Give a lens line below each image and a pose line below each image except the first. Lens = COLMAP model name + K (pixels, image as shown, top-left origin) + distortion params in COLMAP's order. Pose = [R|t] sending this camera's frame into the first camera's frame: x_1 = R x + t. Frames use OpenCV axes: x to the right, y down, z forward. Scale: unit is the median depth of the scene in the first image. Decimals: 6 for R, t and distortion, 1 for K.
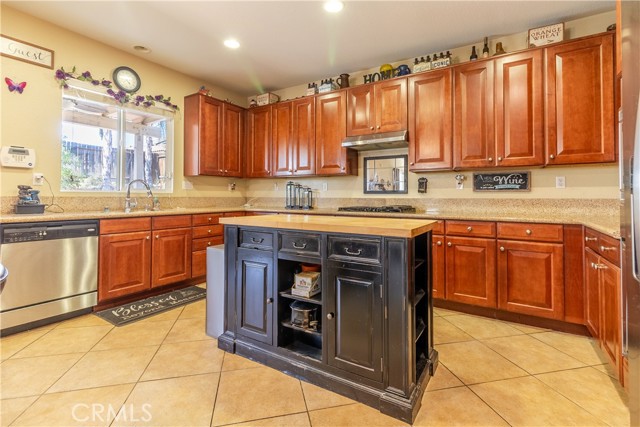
lens RADIAL K [[293.7, 0, 320.4], [0, 293.7, 197.6], [0, 0, 1]] dist [-0.001378, -0.000208]
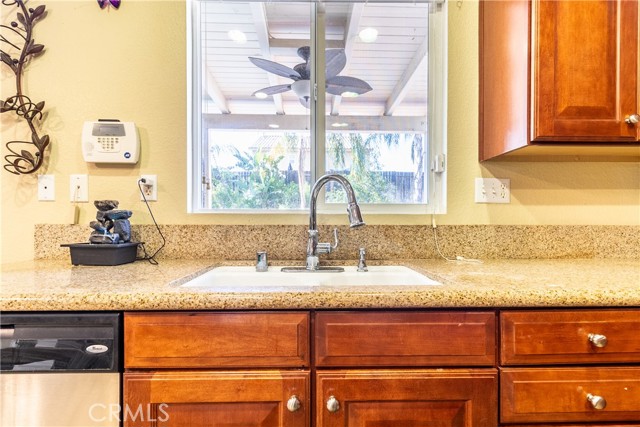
lens RADIAL K [[310.6, 0, 320.1], [0, 310.6, 225.0], [0, 0, 1]] dist [0.000645, -0.000054]
pose [[0.563232, 0.003984, -0.826289, -0.365805], [-0.000620, 0.999990, 0.004399, -0.005053], [0.826299, -0.001966, 0.563229, 0.864140]]
